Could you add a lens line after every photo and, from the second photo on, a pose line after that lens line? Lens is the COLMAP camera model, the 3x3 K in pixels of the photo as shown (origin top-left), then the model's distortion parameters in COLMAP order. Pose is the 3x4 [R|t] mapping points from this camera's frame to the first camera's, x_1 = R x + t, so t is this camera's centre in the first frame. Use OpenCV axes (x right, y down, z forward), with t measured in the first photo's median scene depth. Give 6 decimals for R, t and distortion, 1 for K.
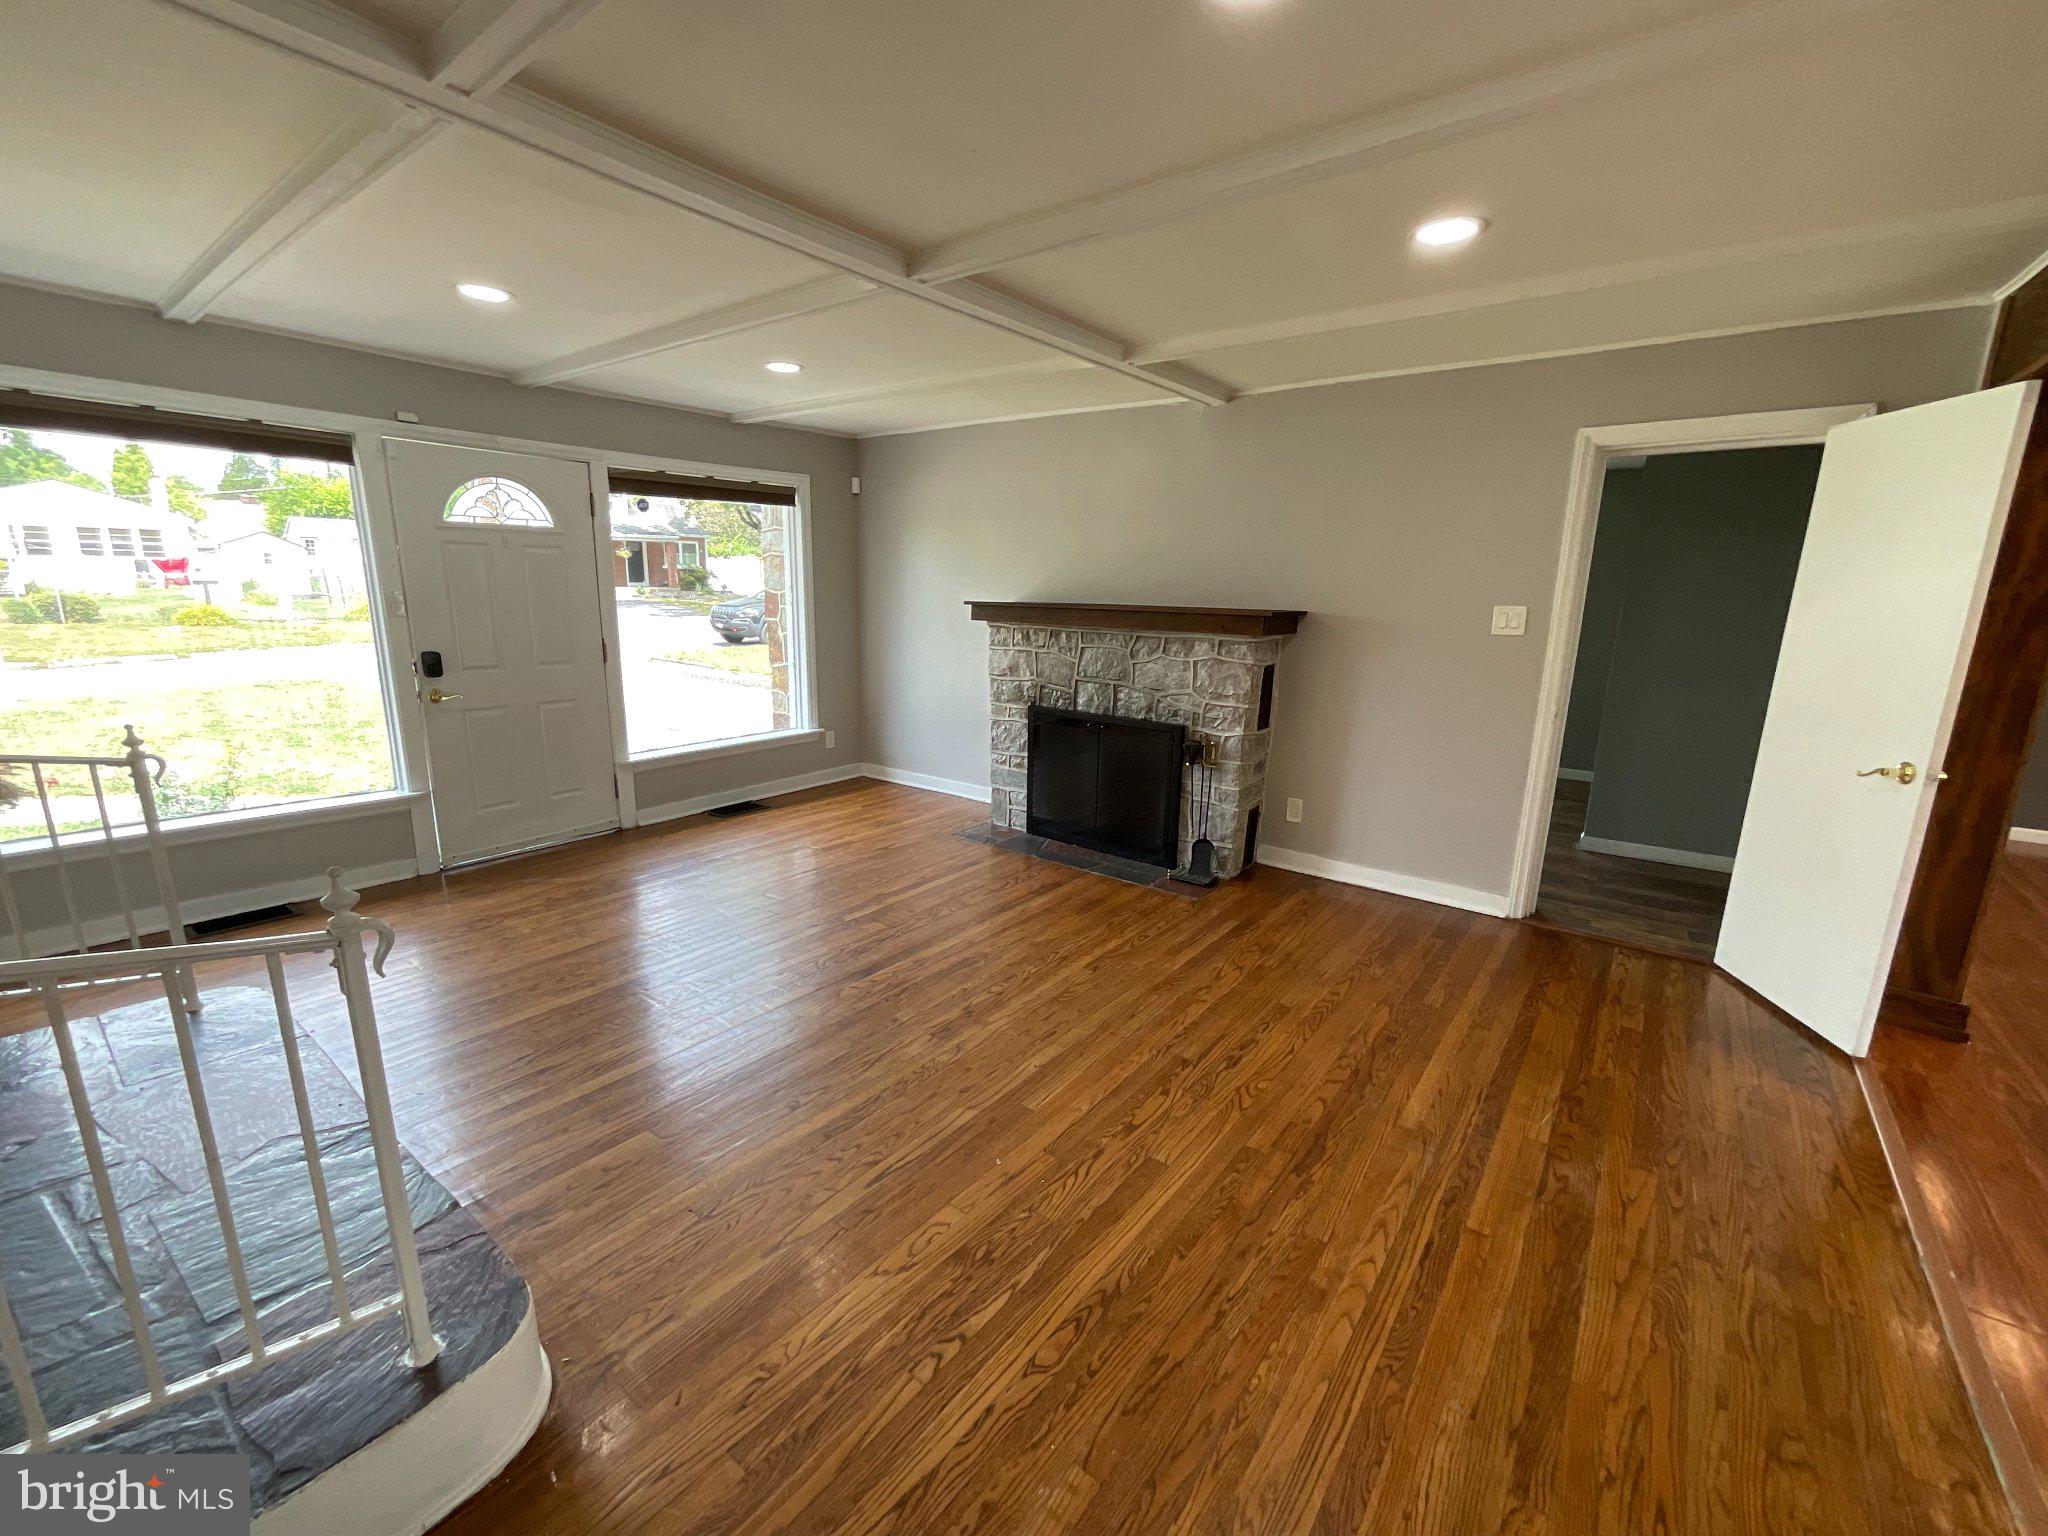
lens RADIAL K [[832.9, 0, 1025.7], [0, 832.9, 771.9], [0, 0, 1]] dist [0.000937, -0.001140]
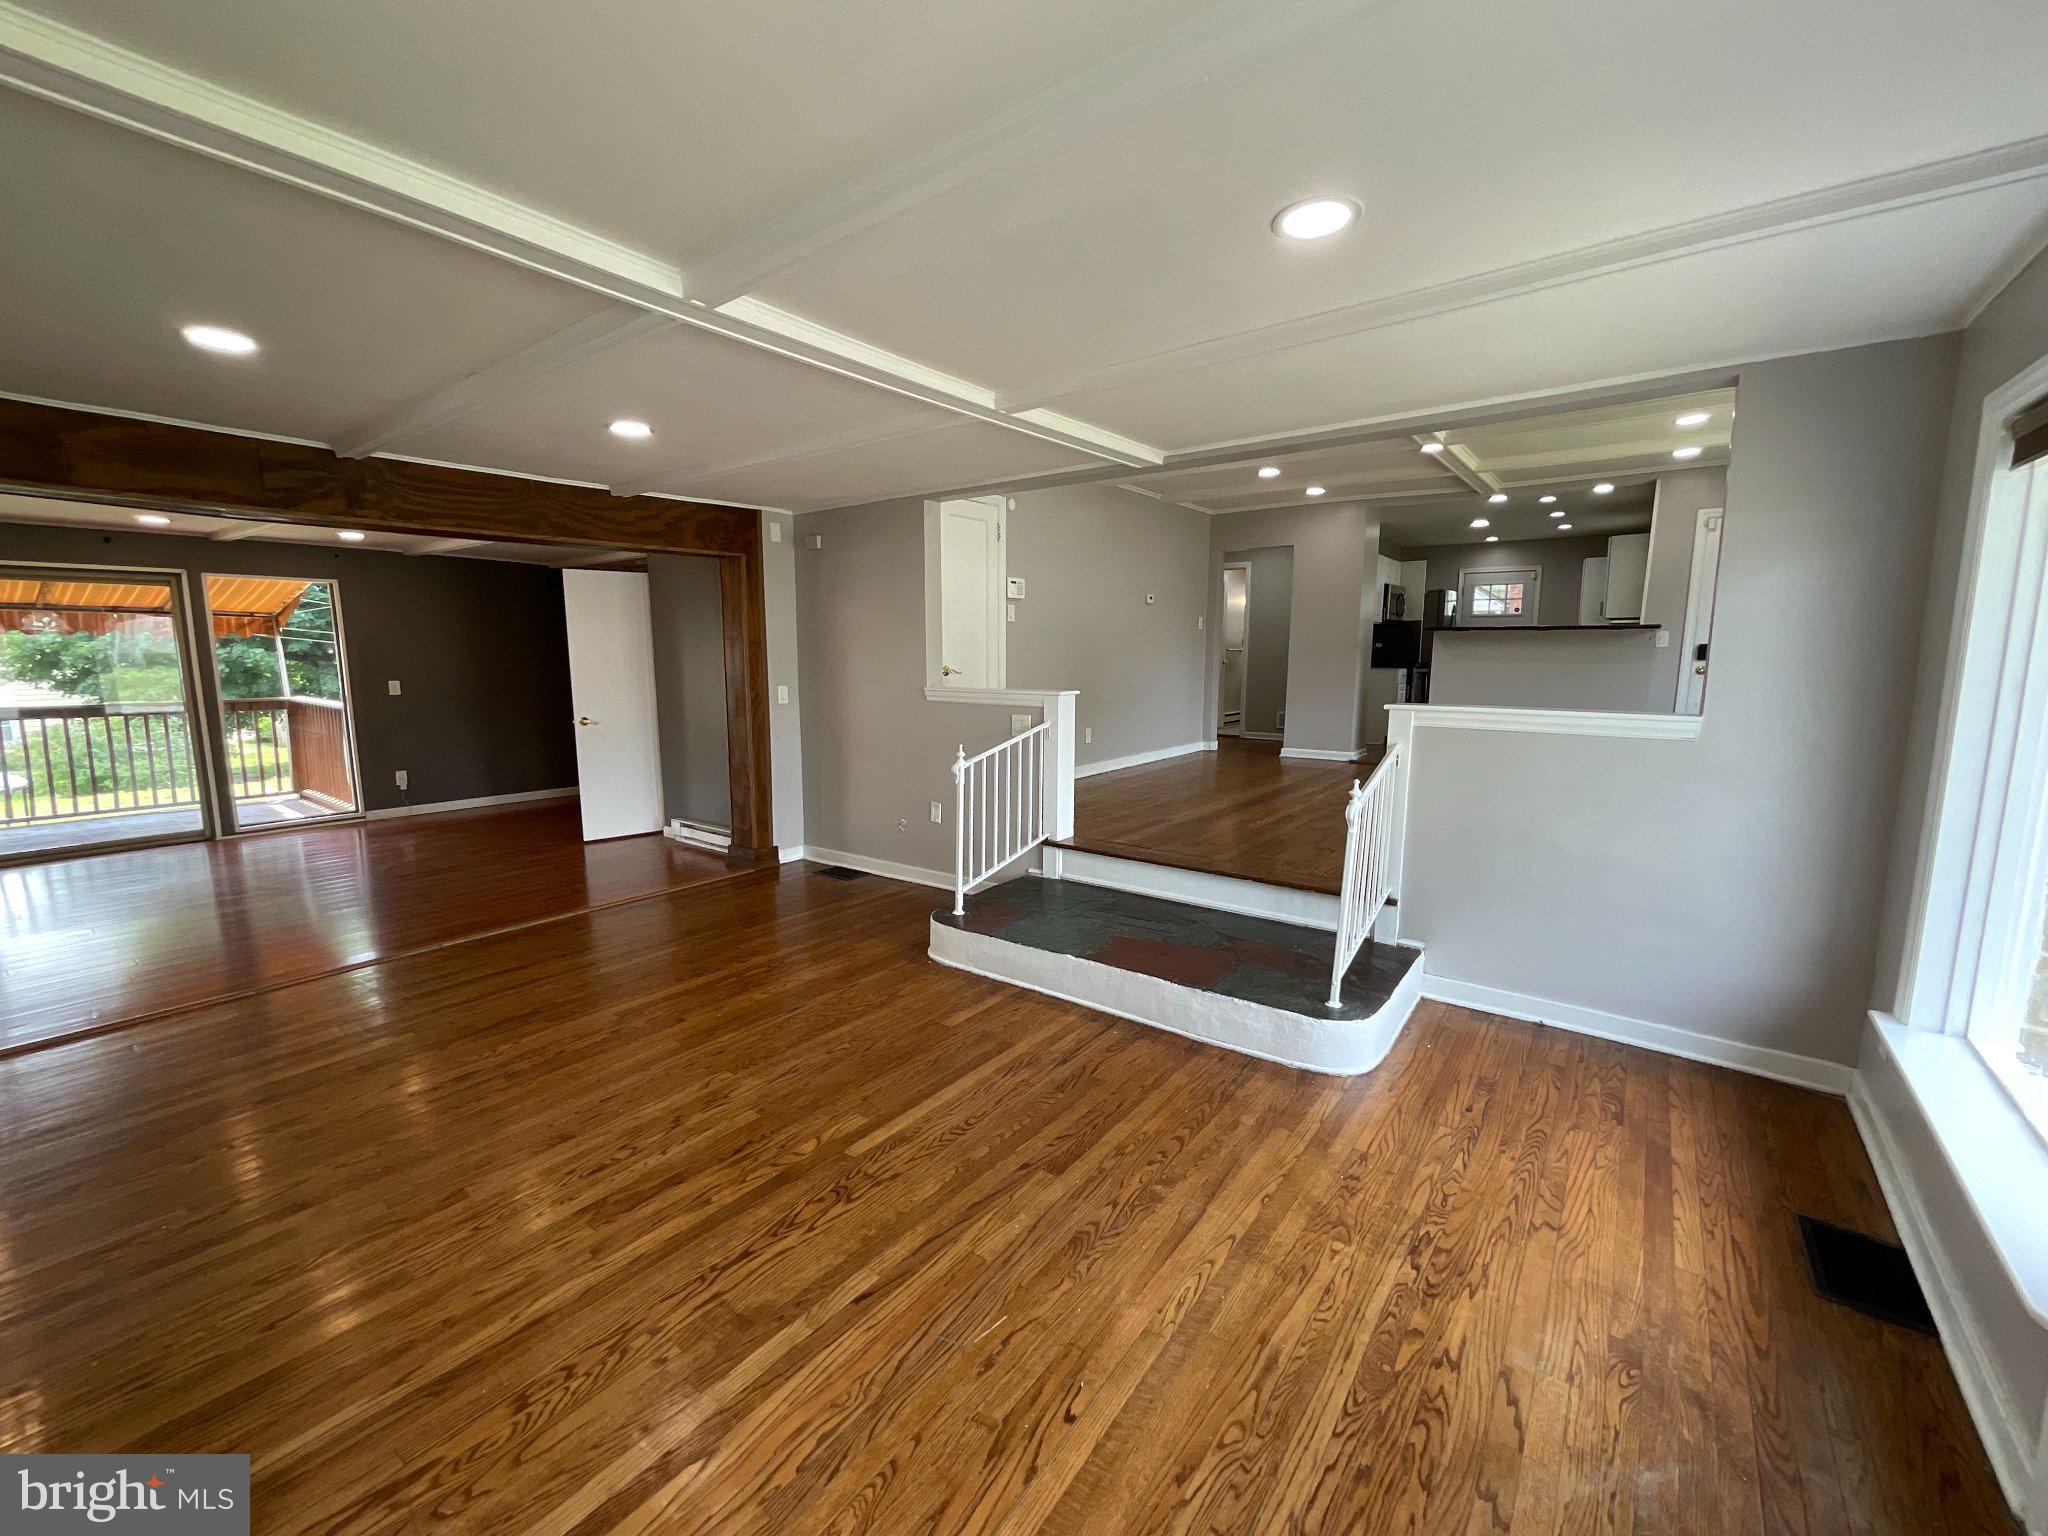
lens RADIAL K [[832.9, 0, 1028.6], [0, 832.9, 765.3], [0, 0, 1]] dist [0.000937, -0.001140]
pose [[-0.999555, -0.017981, -0.023782, -0.298815], [-0.025171, 0.936435, 0.349937, -0.285253], [0.015978, 0.350380, -0.936471, 1.210436]]
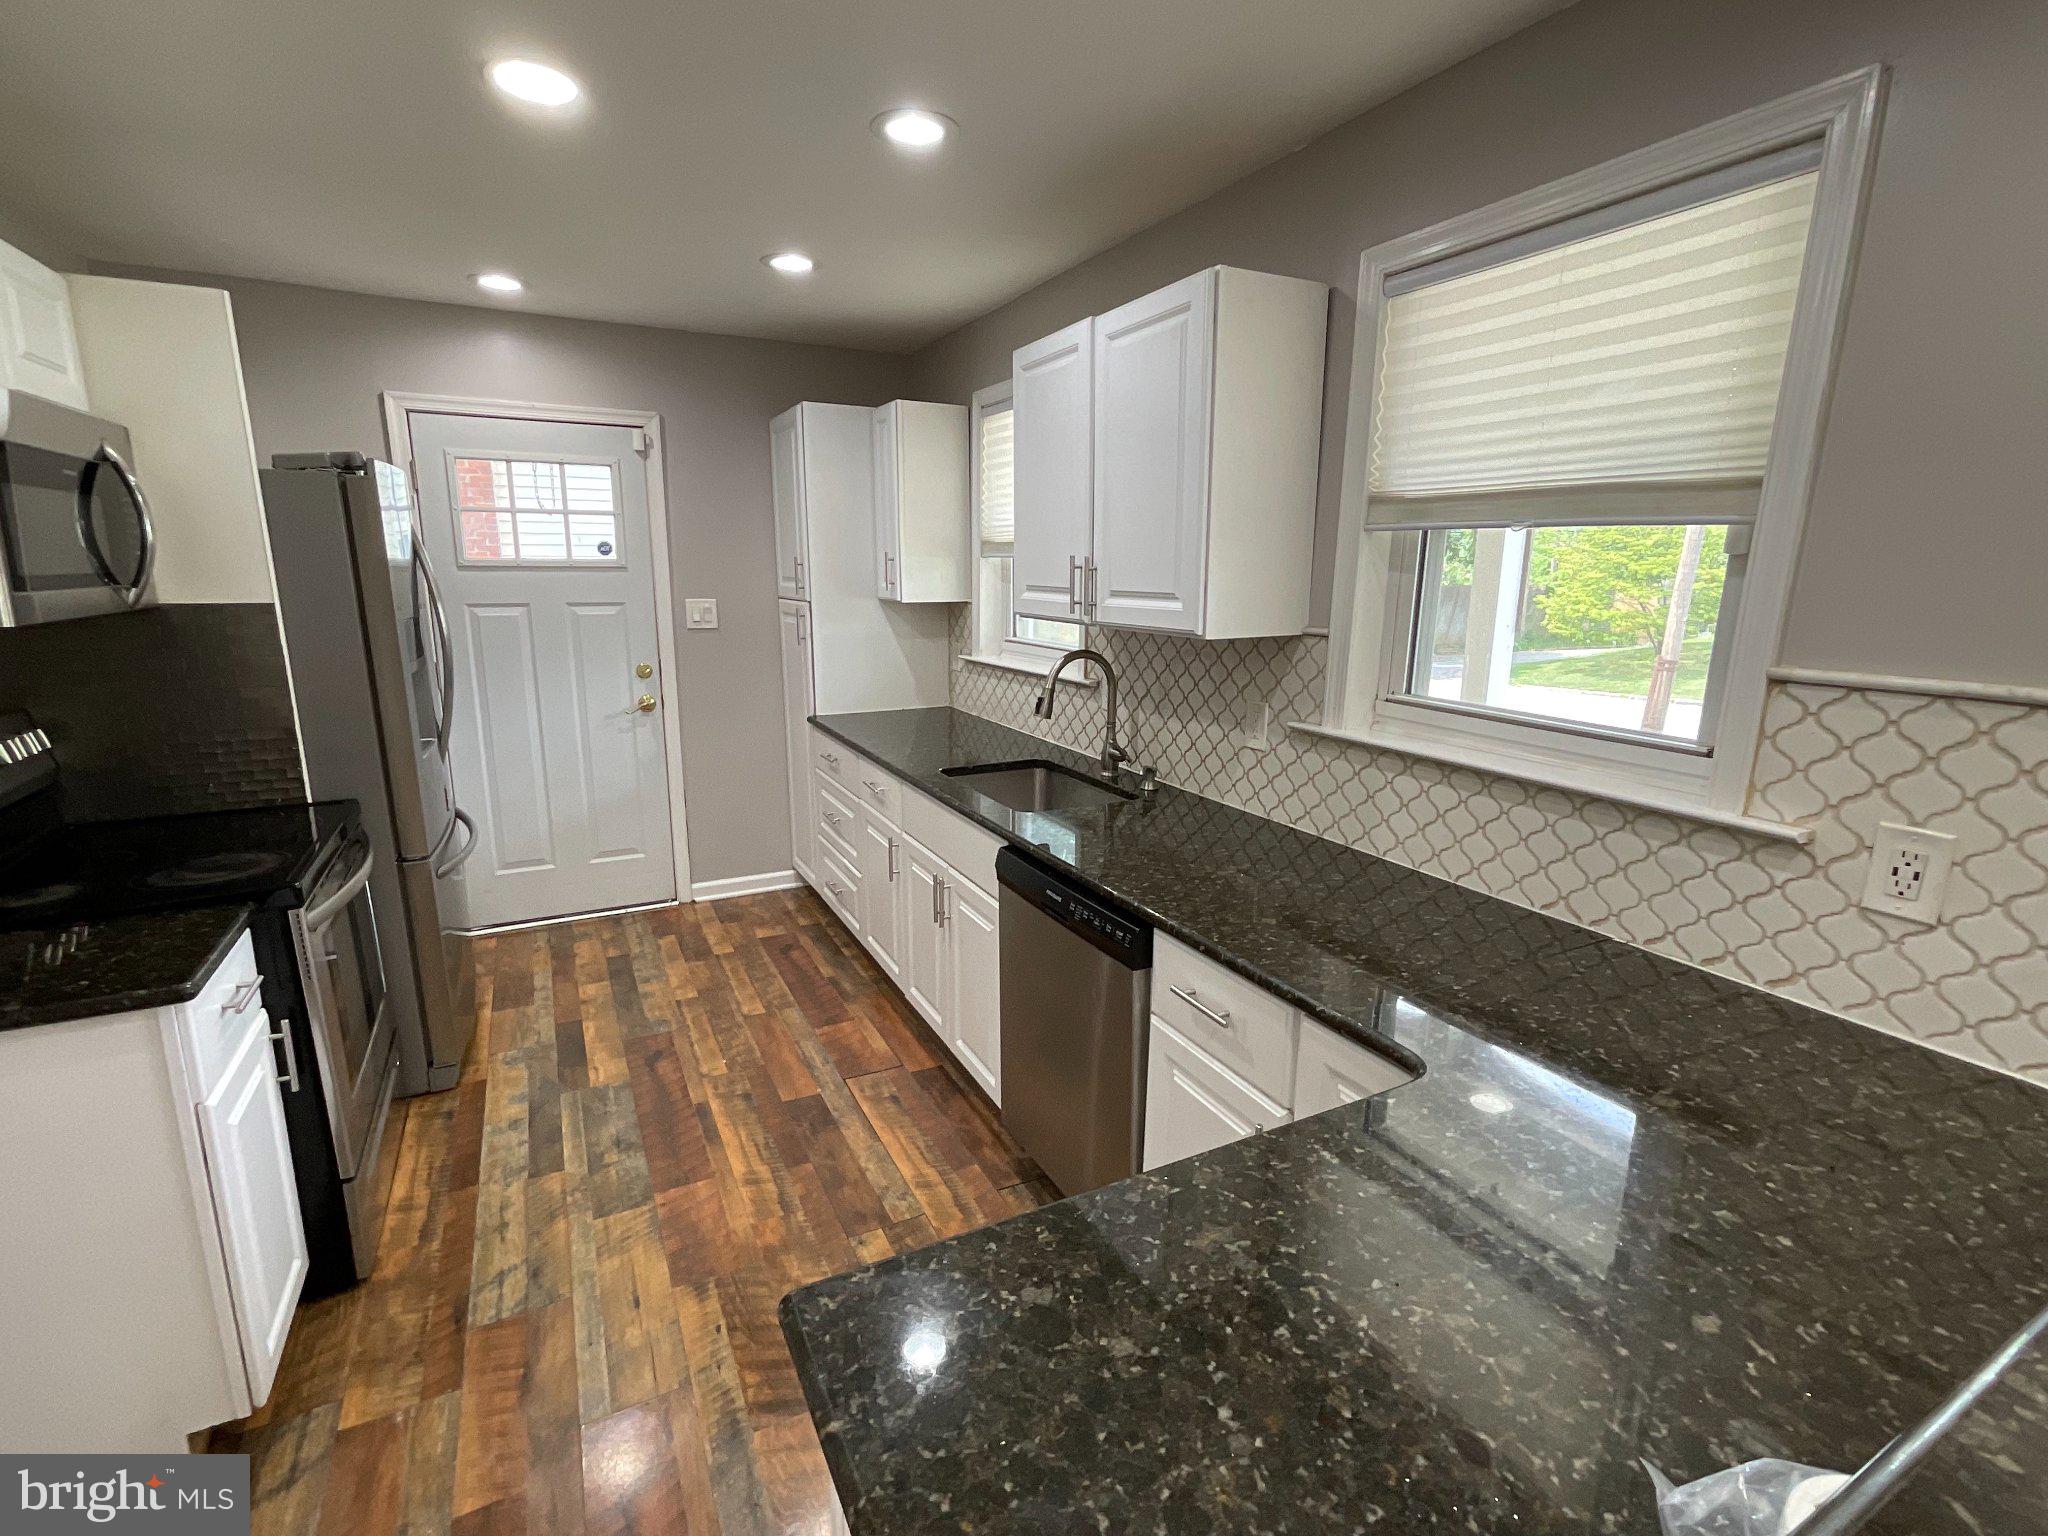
lens RADIAL K [[936.5, 0, 1032.4], [0, 936.5, 771.3], [0, 0, 1]] dist [-0.006654, 0.005421]
pose [[-0.412803, 0.172556, -0.894325, -1.185847], [-0.220297, 0.933822, 0.281862, -0.018231], [0.883778, 0.313371, -0.347471, -0.601839]]
